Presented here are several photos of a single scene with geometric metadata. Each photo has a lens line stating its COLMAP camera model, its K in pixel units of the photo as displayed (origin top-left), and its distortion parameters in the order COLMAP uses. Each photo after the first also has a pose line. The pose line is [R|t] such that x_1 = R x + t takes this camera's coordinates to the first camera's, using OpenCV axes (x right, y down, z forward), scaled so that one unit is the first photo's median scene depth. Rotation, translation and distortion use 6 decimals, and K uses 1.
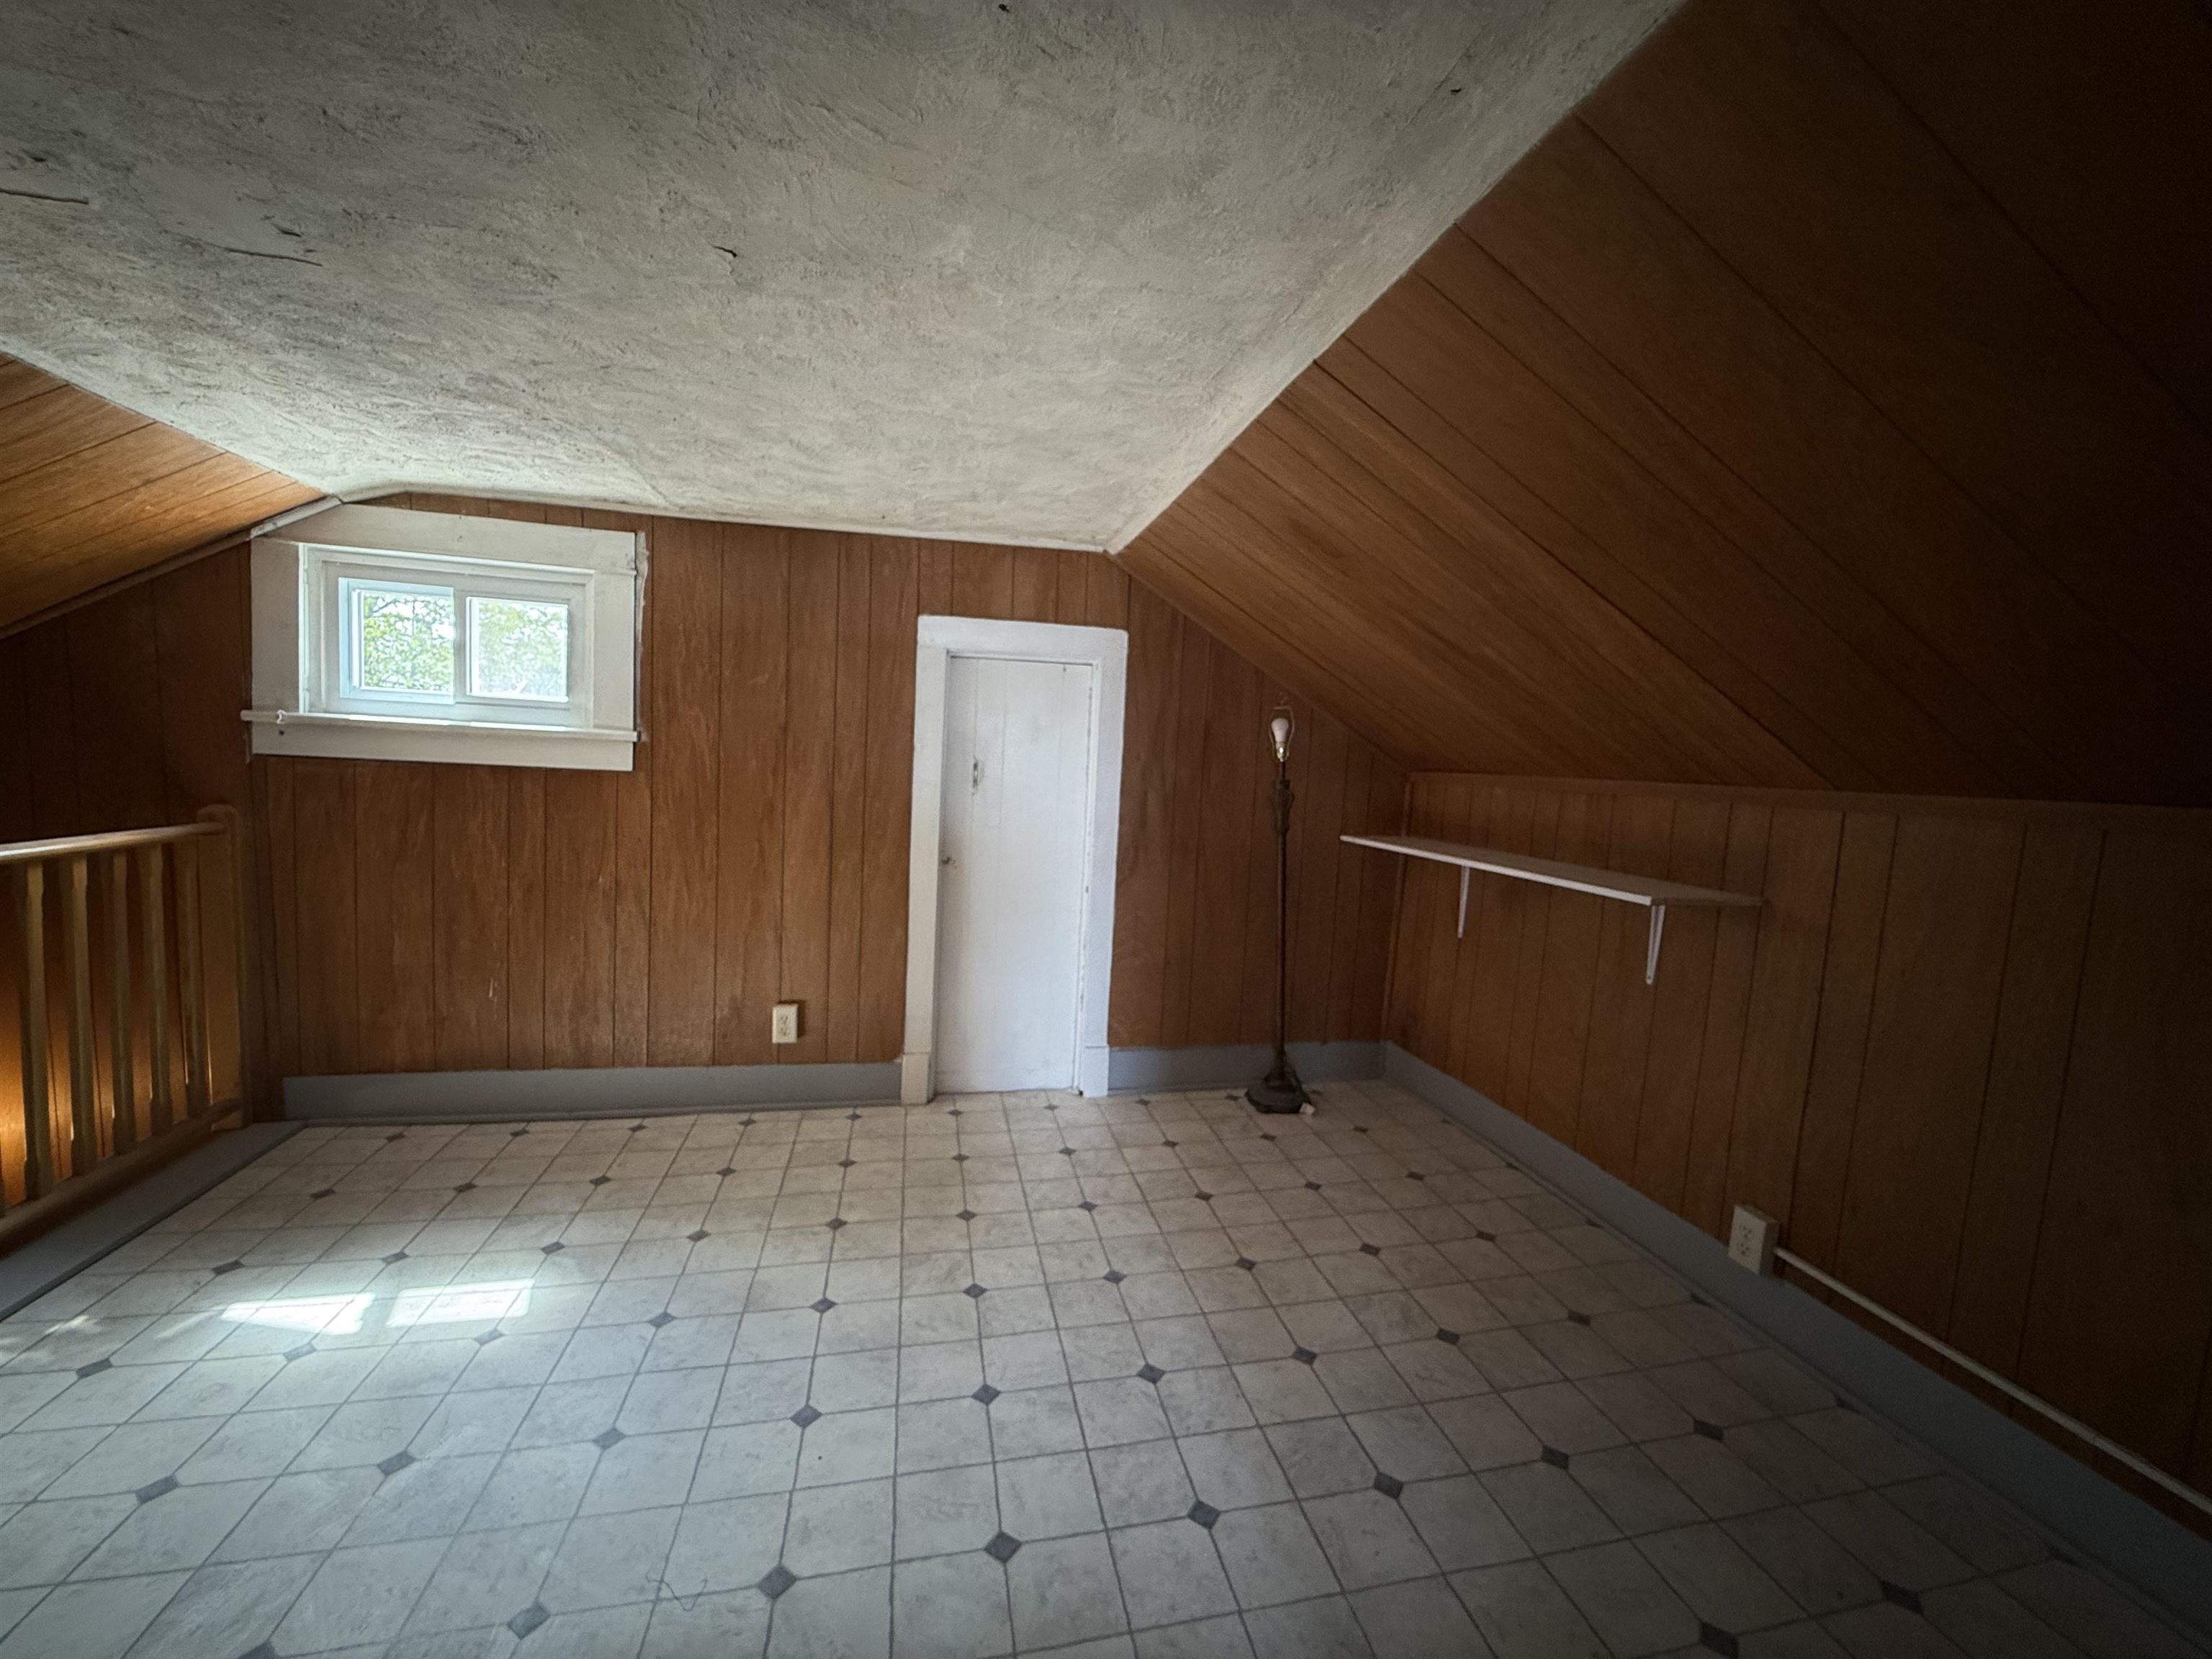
lens RADIAL K [[882.3, 0, 1103.0], [0, 882.3, 827.1], [0, 0, 1]] dist [-0.000271, -0.000010]
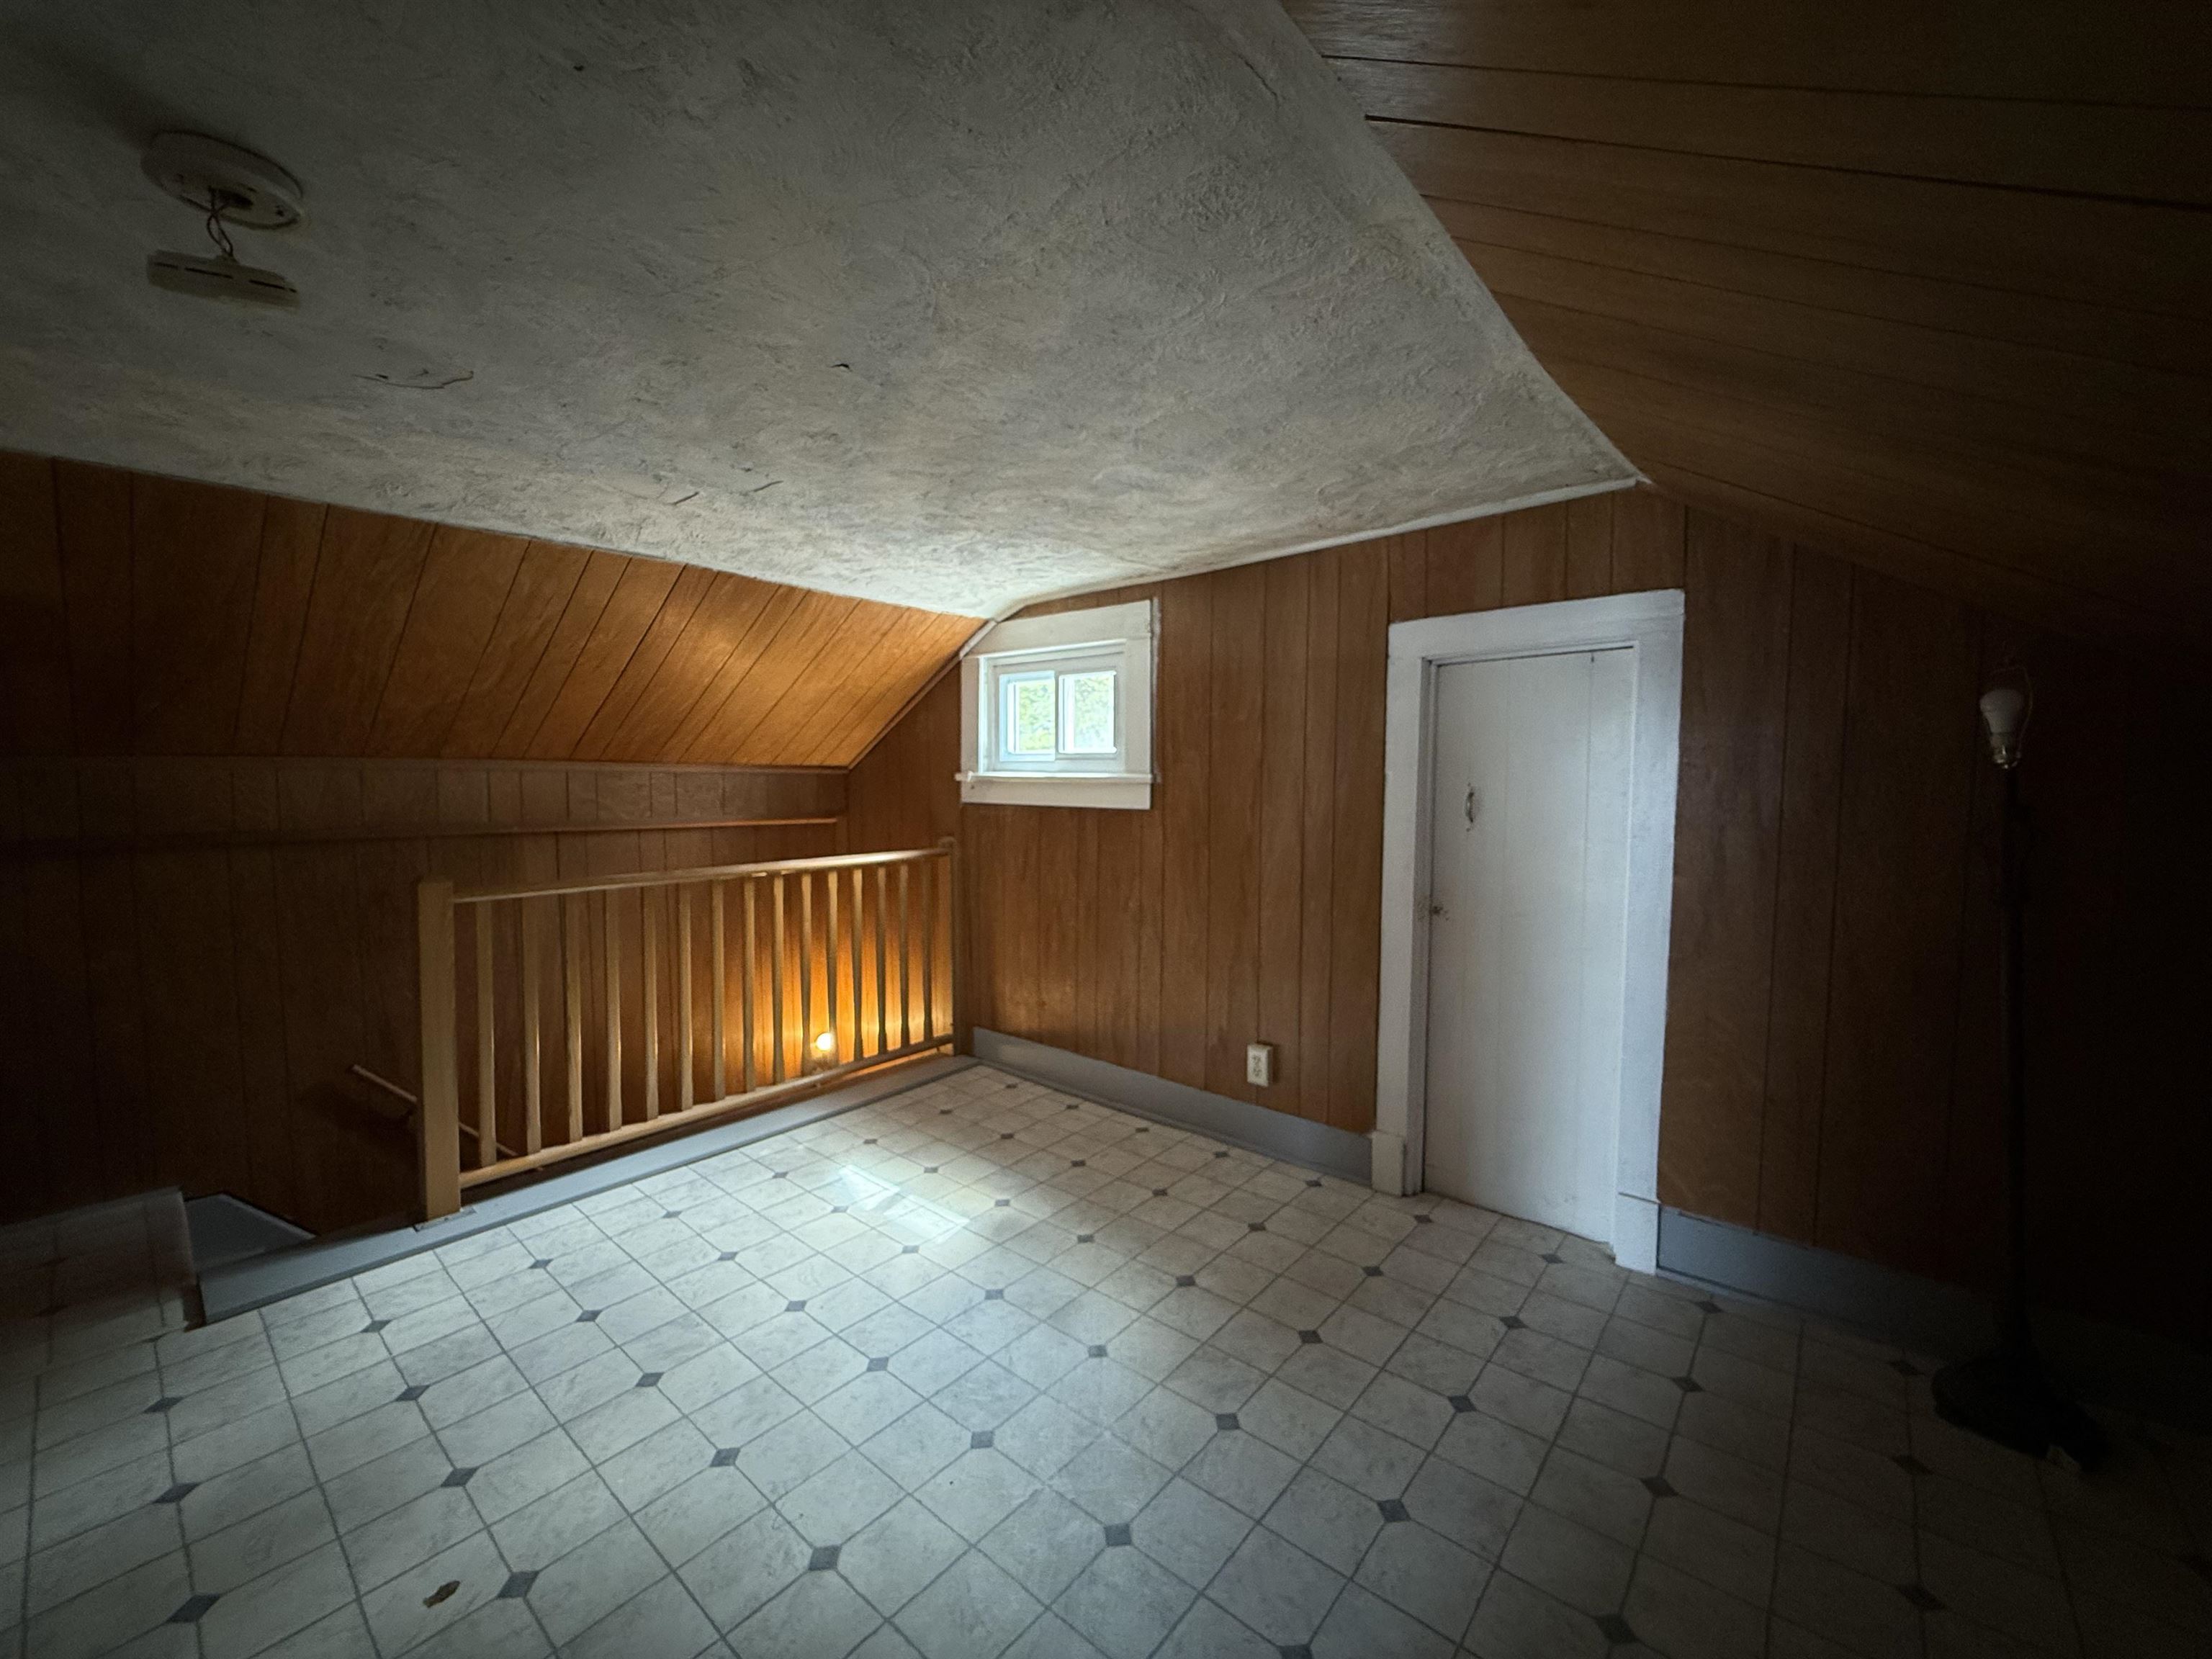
lens RADIAL K [[882.3, 0, 1103.0], [0, 882.3, 826.6], [0, 0, 1]] dist [-0.000271, -0.000010]
pose [[0.604681, -0.002299, -0.796465, 0.334772], [-0.030477, 0.999197, -0.026023, -0.010415], [0.795885, 0.040010, 0.604125, 0.277905]]
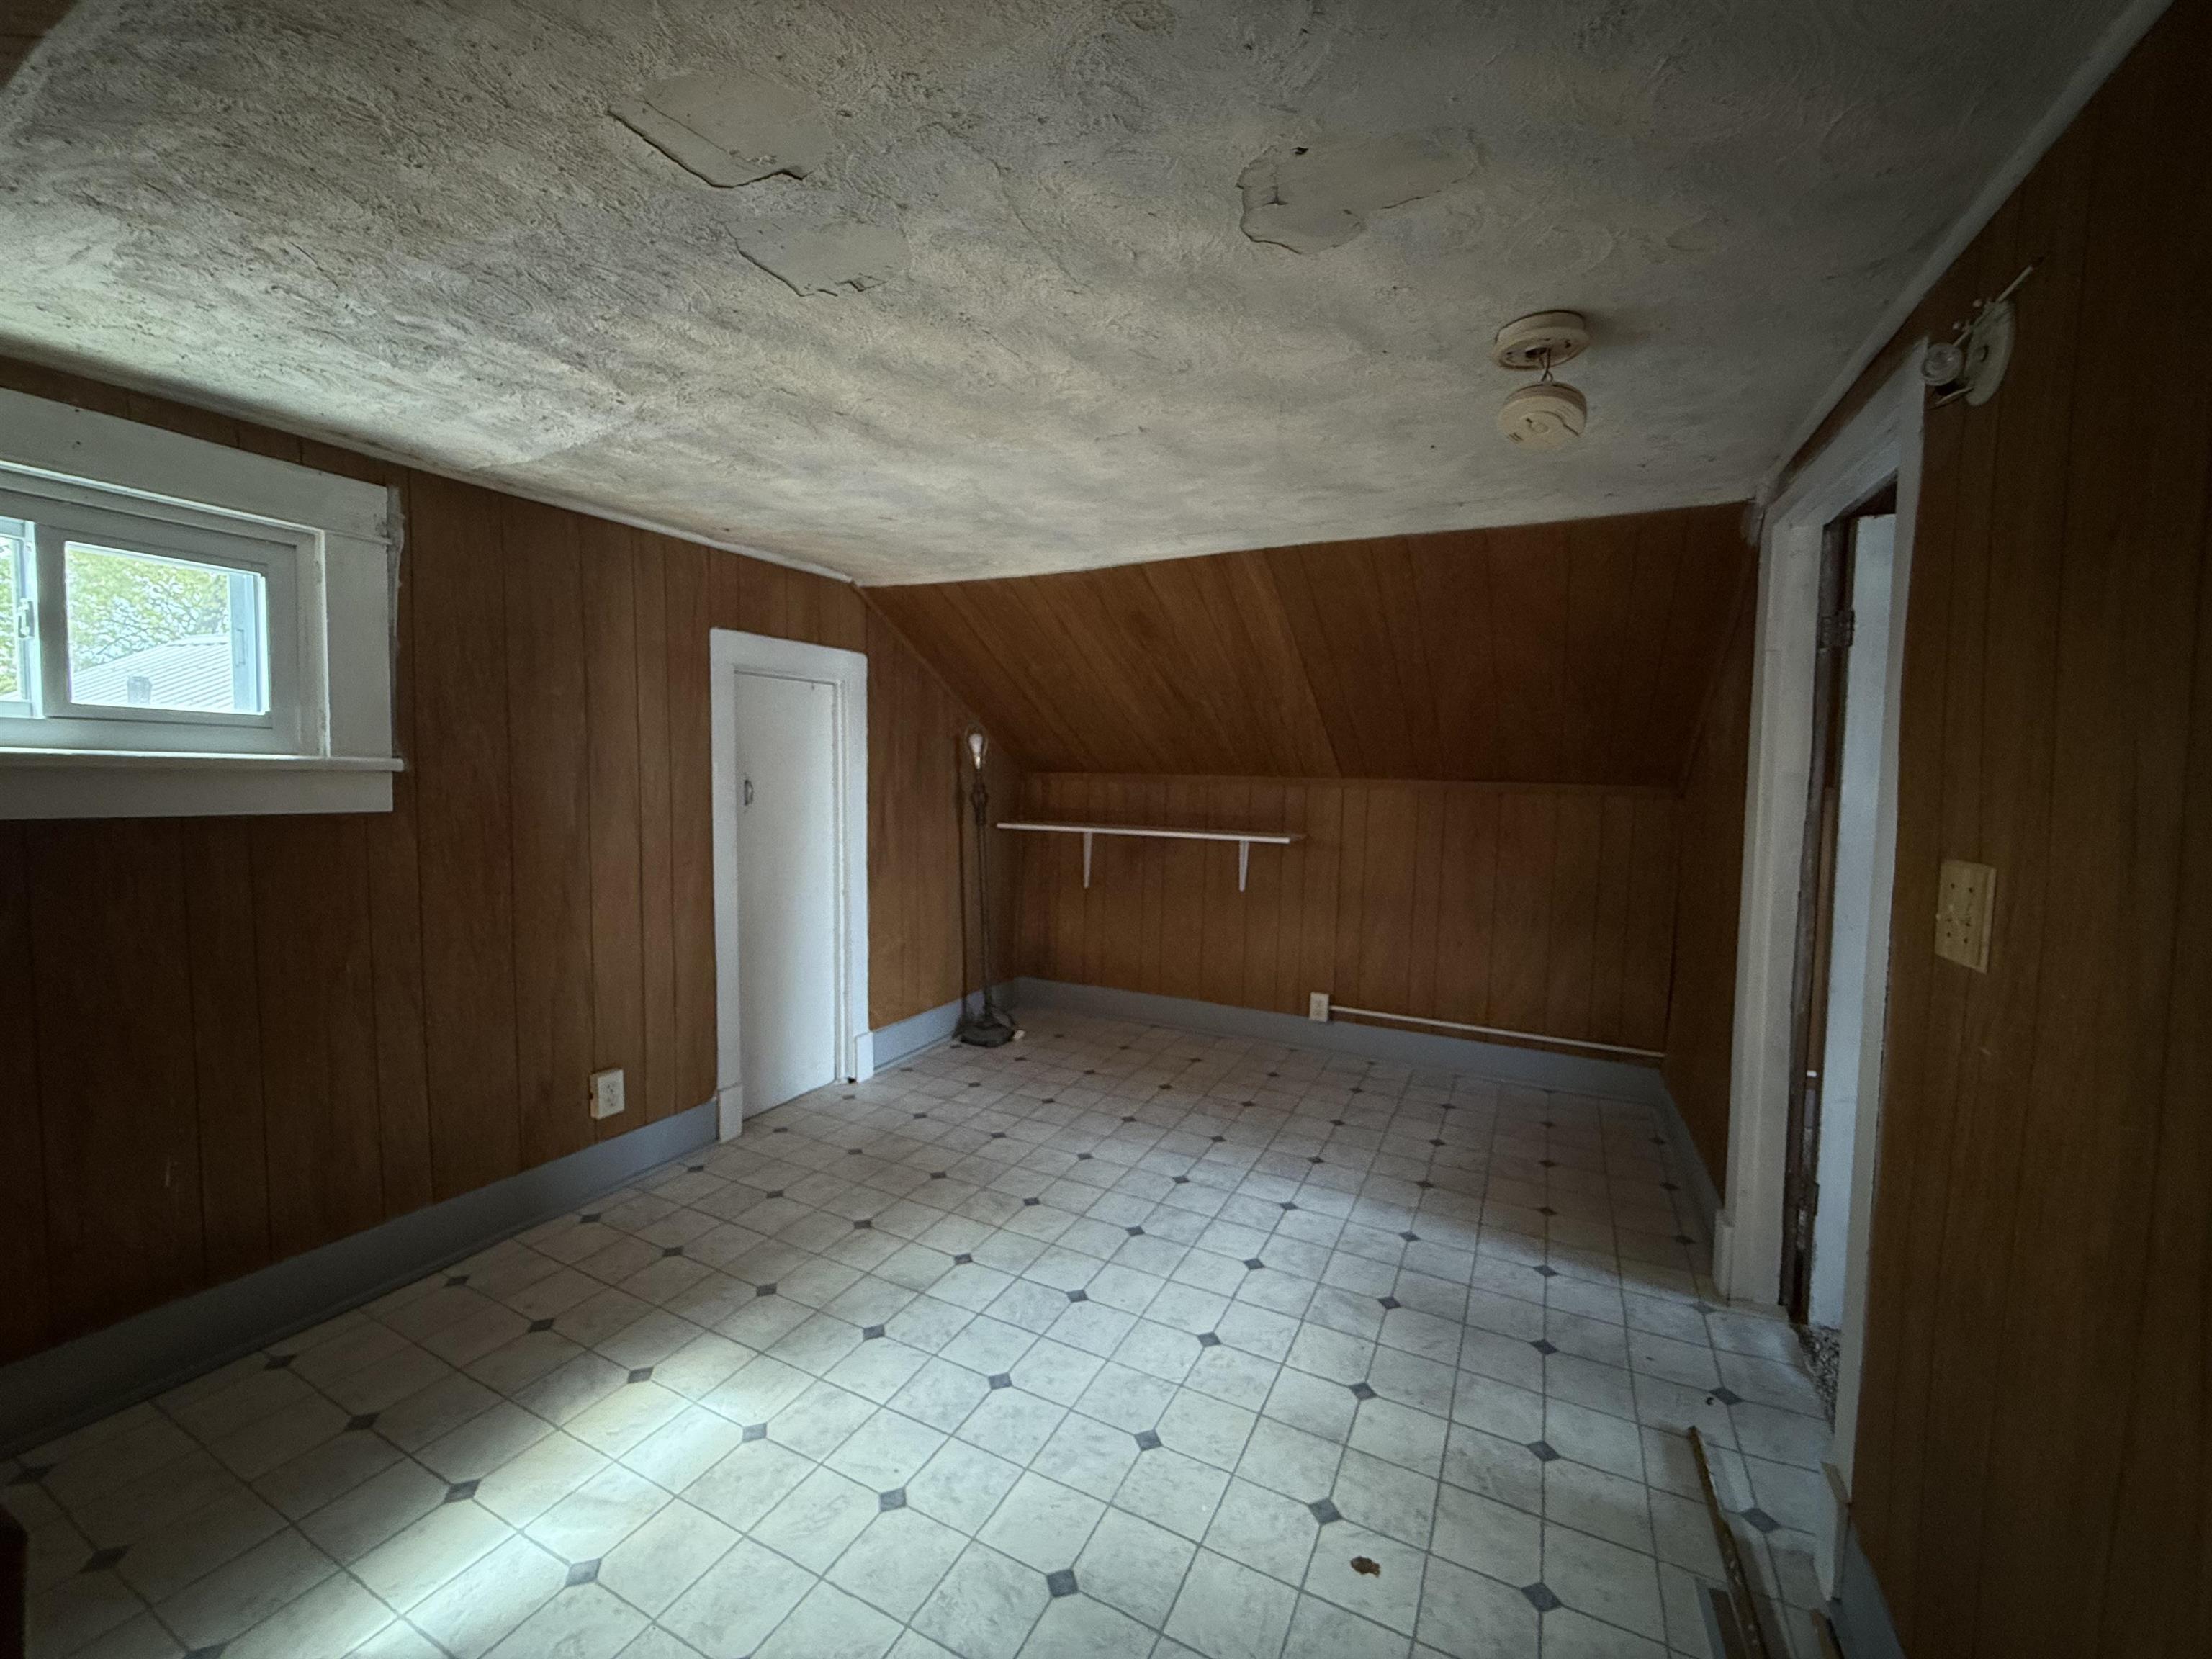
lens RADIAL K [[882.3, 0, 1103.8], [0, 882.3, 827.6], [0, 0, 1]] dist [-0.000271, -0.000010]
pose [[0.627433, -0.083039, 0.774230, -0.747594], [0.070188, 0.996281, 0.049975, -0.046554], [-0.775500, 0.022986, 0.630928, 0.082535]]
